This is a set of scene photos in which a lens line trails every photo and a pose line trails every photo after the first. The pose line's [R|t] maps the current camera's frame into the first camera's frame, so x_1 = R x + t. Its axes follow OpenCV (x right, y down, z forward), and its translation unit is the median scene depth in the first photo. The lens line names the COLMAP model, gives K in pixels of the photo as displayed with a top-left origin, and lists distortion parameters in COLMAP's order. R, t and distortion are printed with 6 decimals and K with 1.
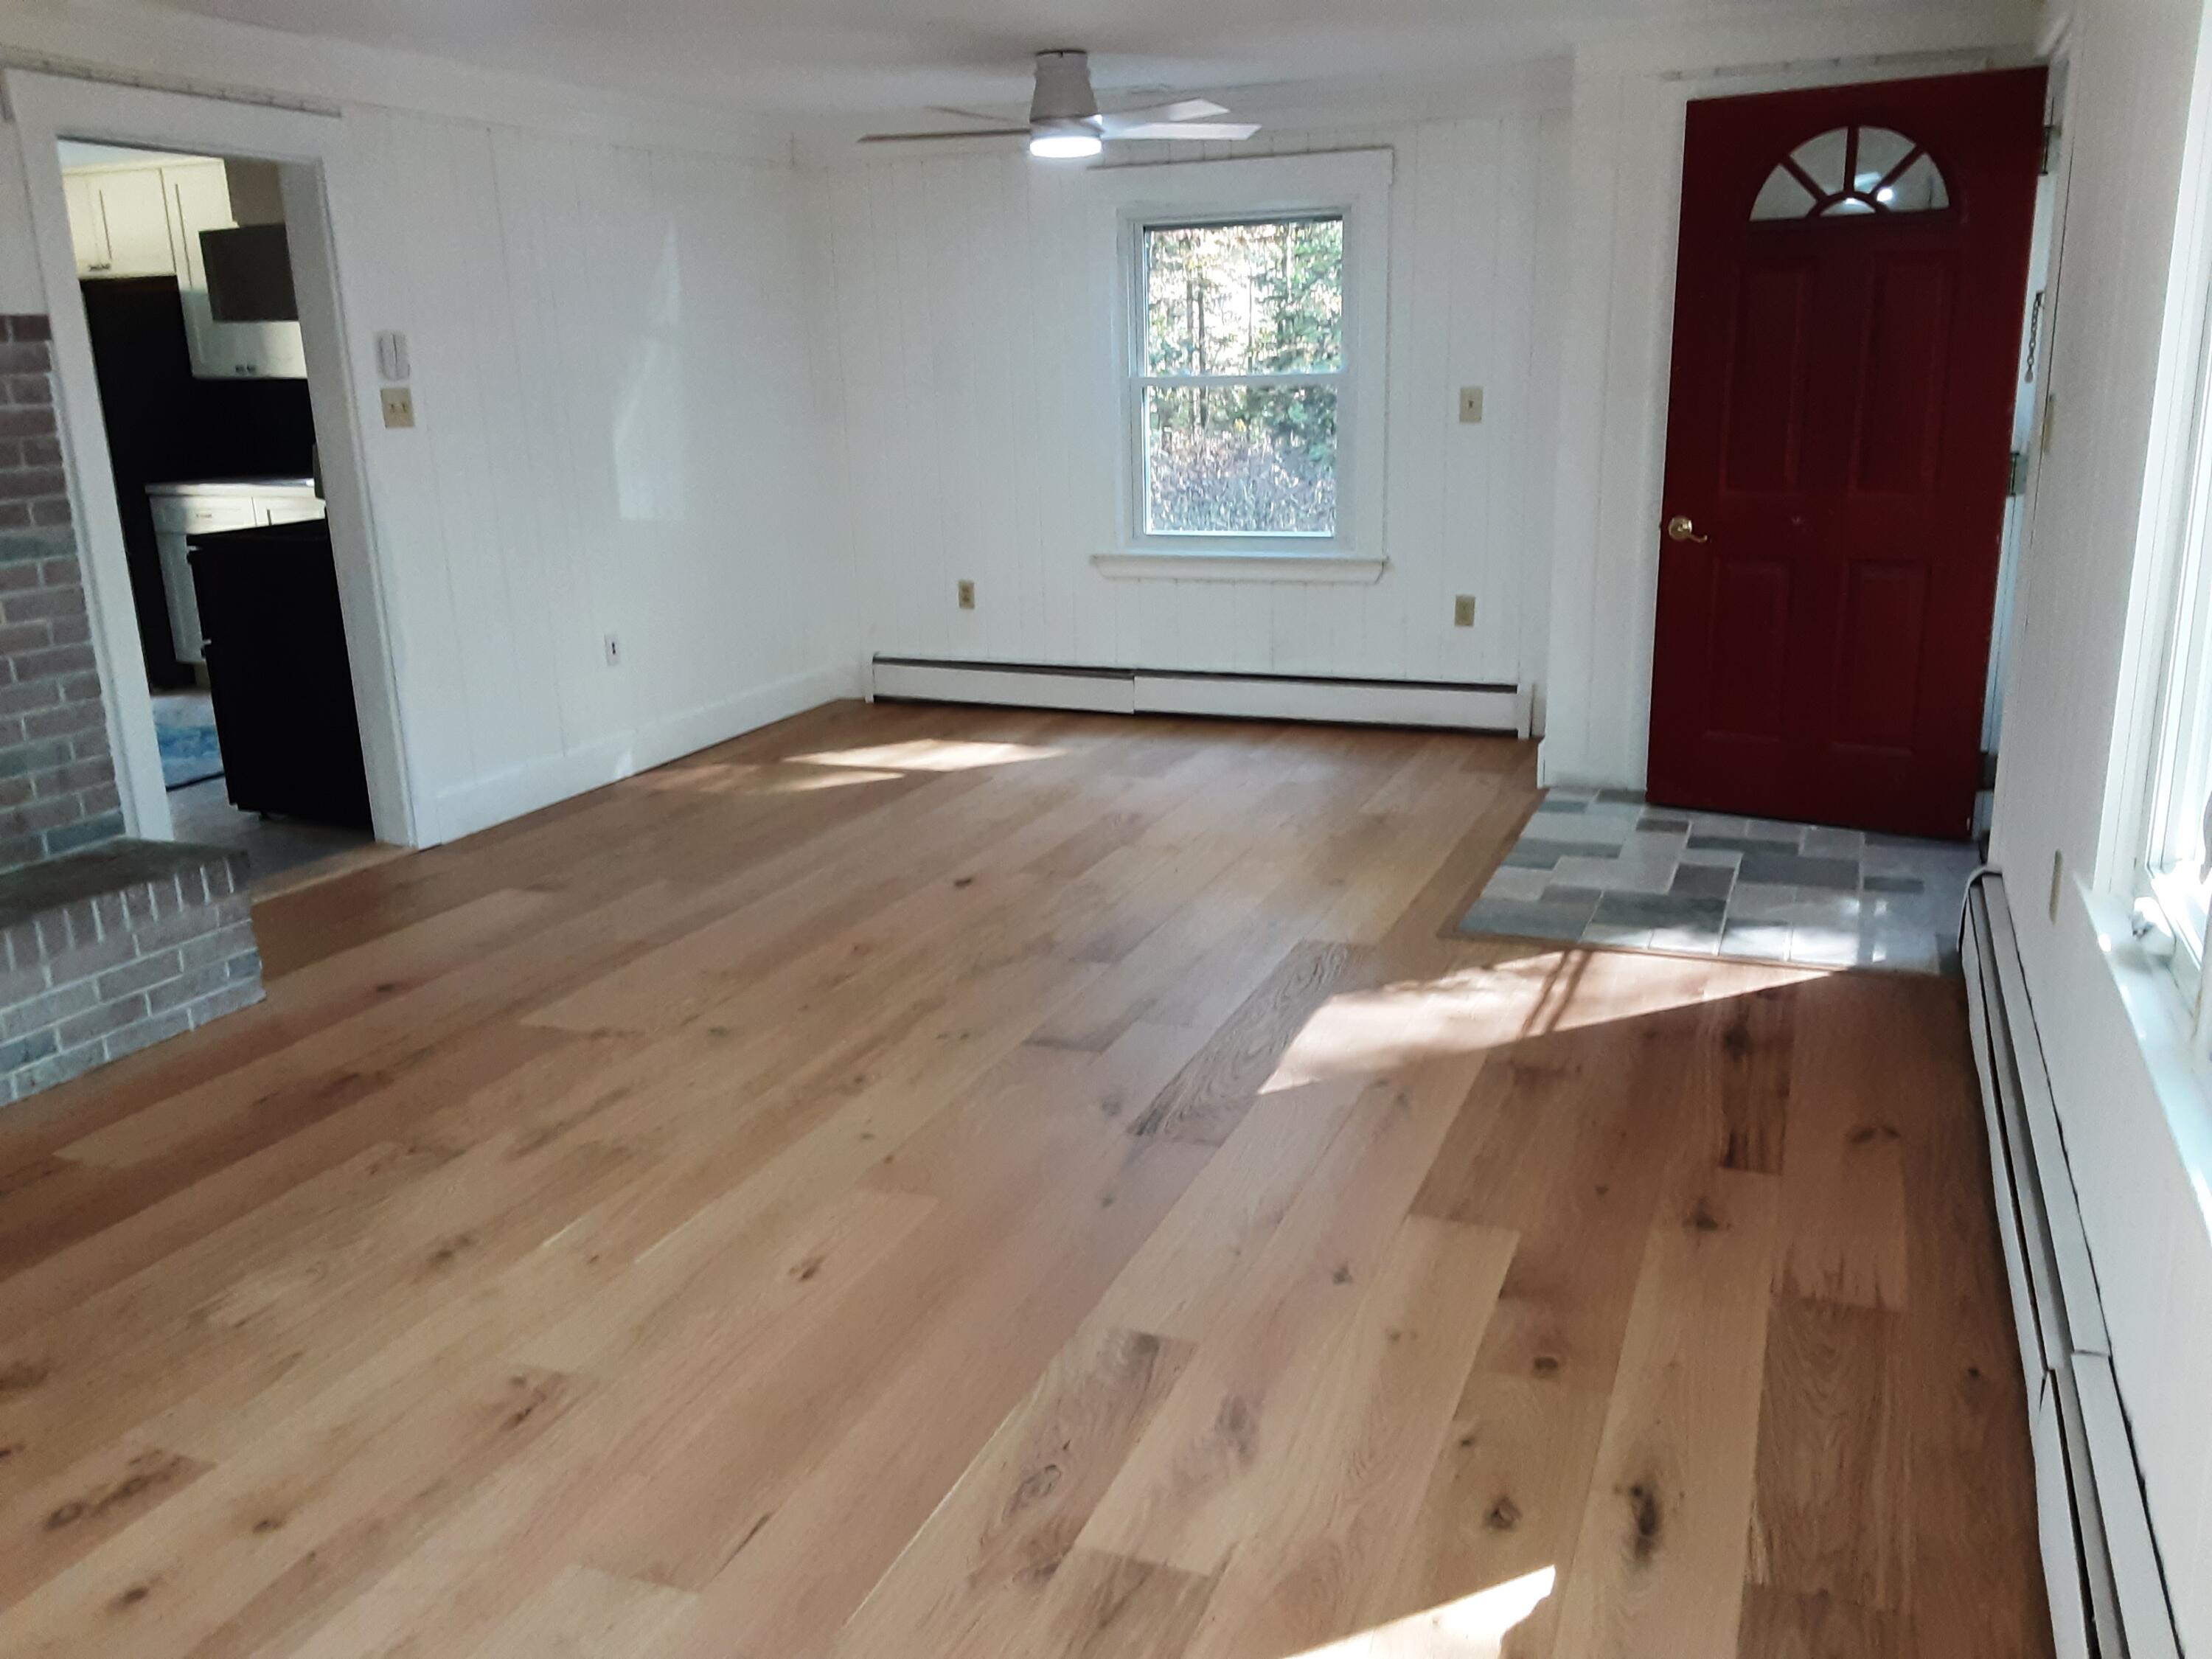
lens RADIAL K [[1784.9, 0, 1106.0], [0, 1784.9, 829.5], [0, 0, 1]] dist [0.133232, -0.207410]
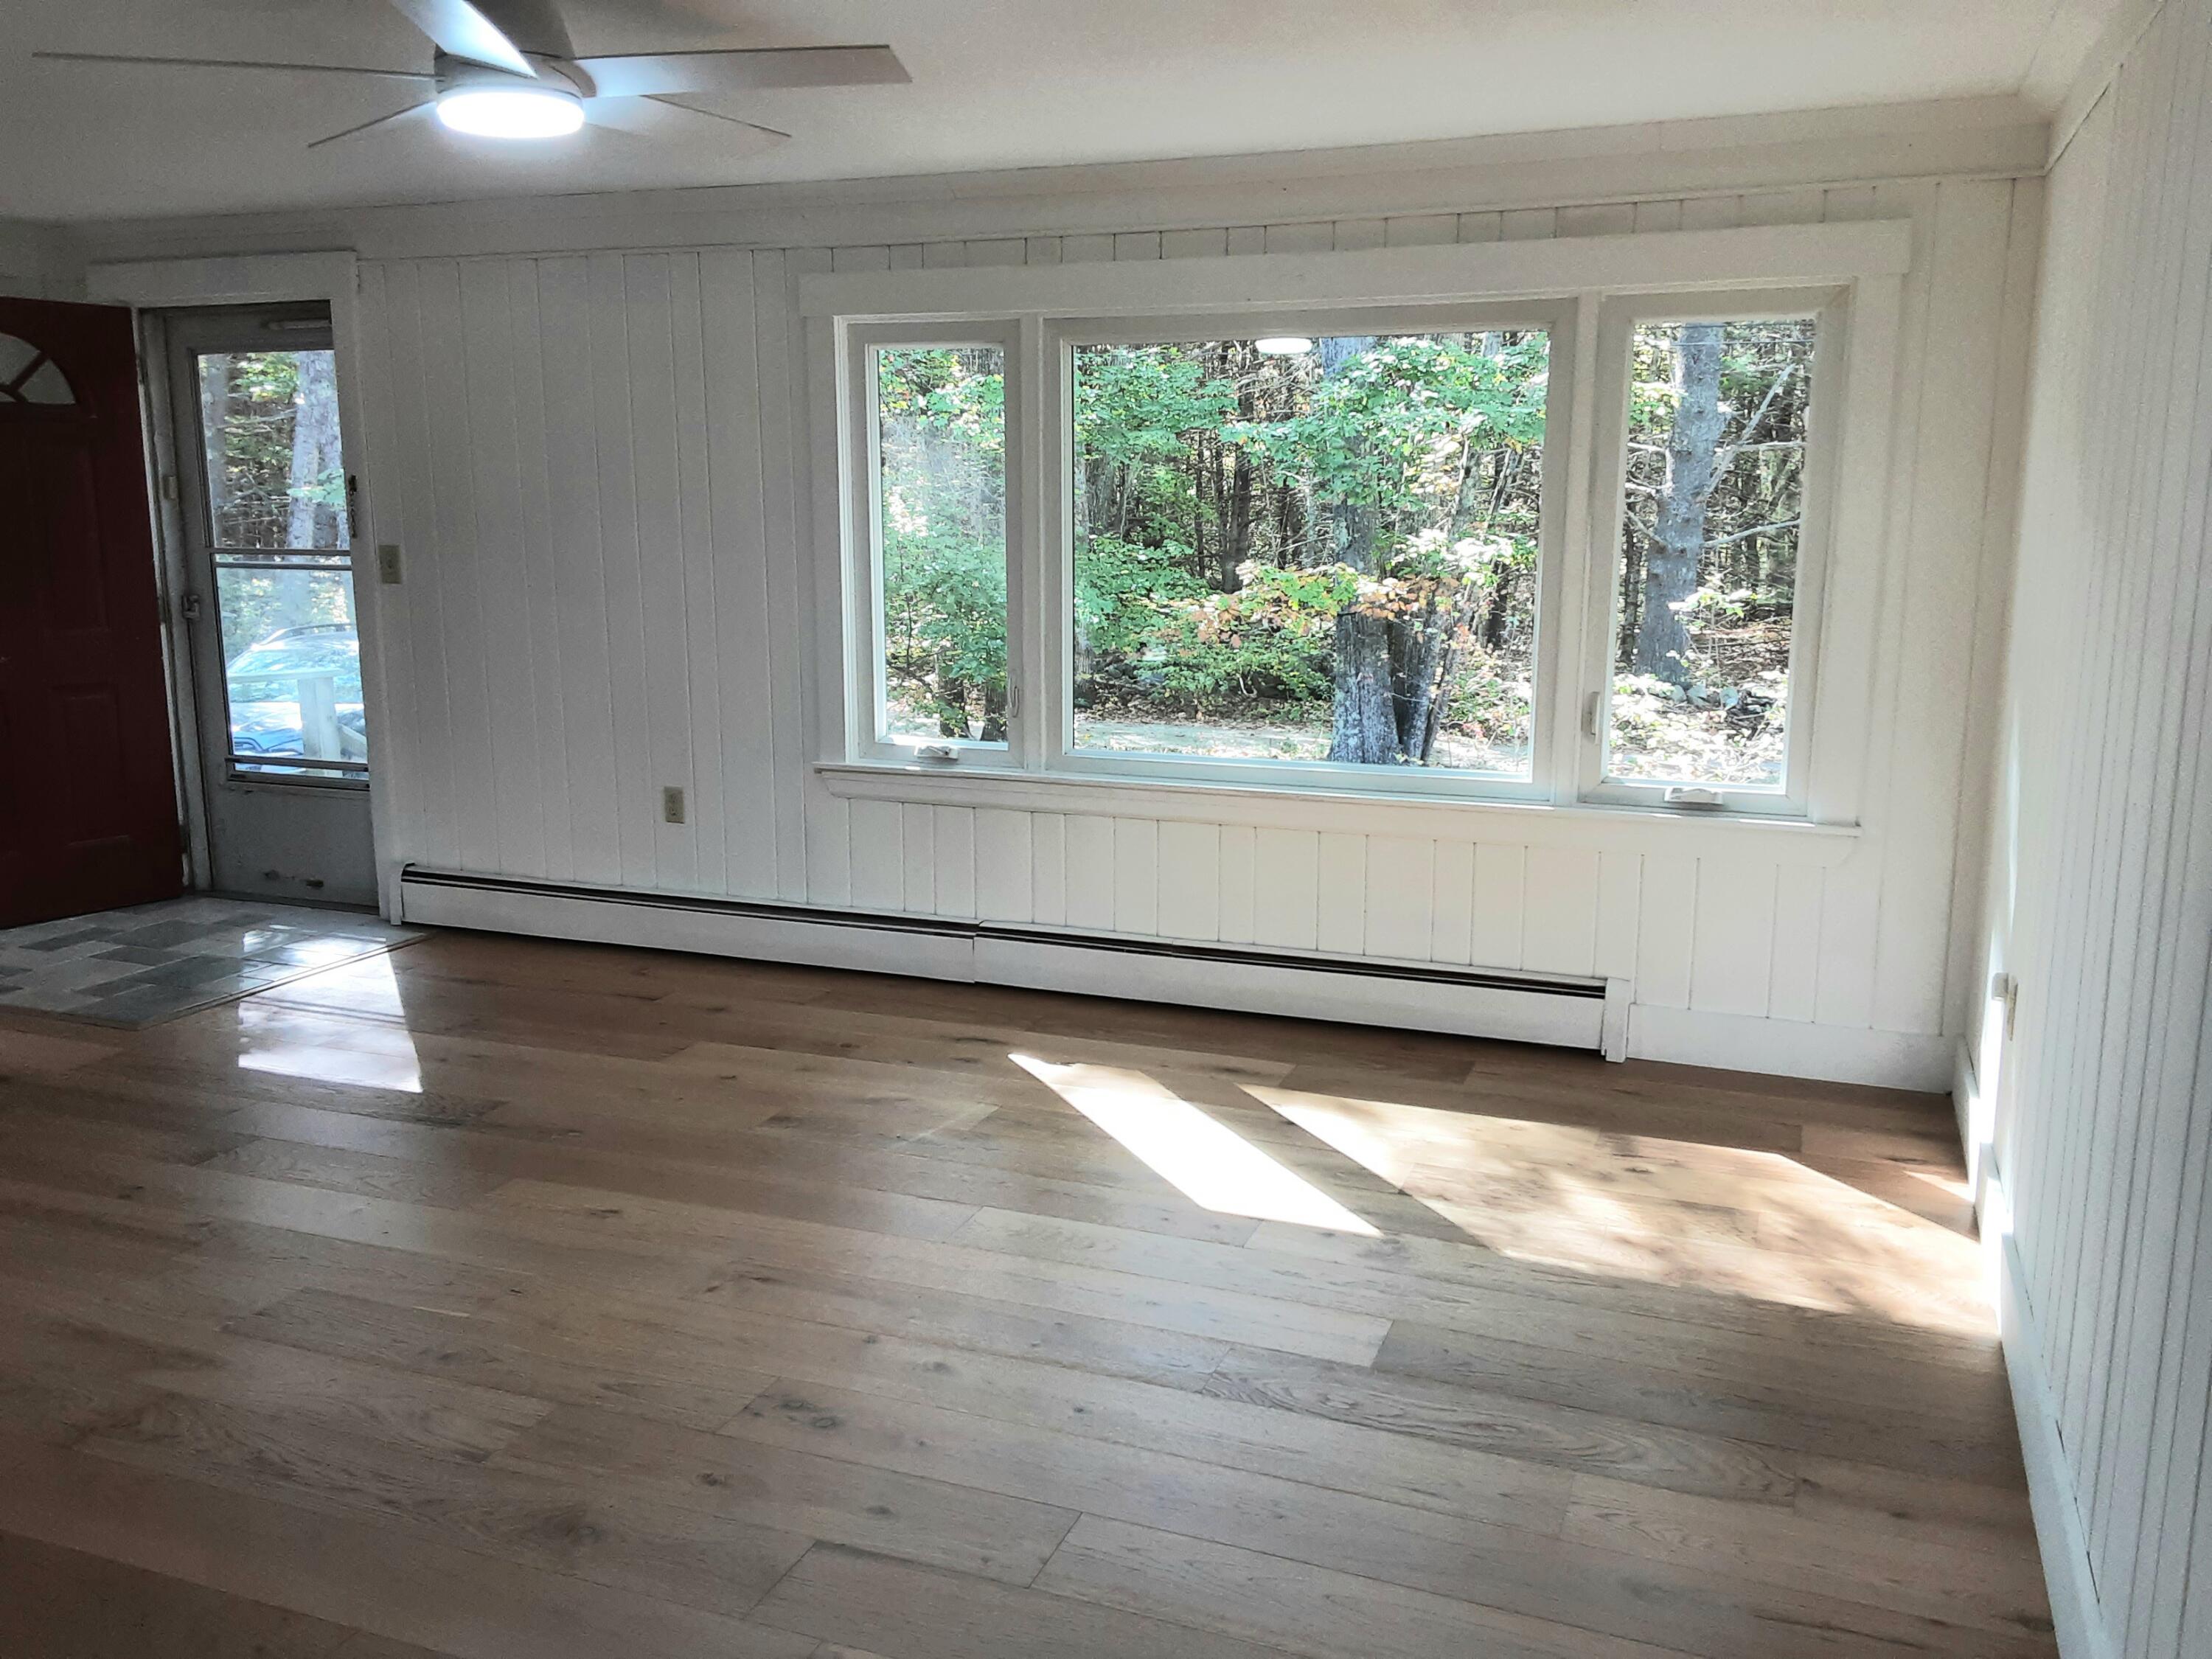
lens RADIAL K [[1784.9, 0, 1106.0], [0, 1784.9, 829.5], [0, 0, 1]] dist [0.133232, -0.207410]
pose [[0.003737, -0.162479, 0.986705, -0.886840], [0.259290, 0.953123, 0.155967, -0.077398], [-0.965792, 0.255260, 0.045691, 0.347427]]
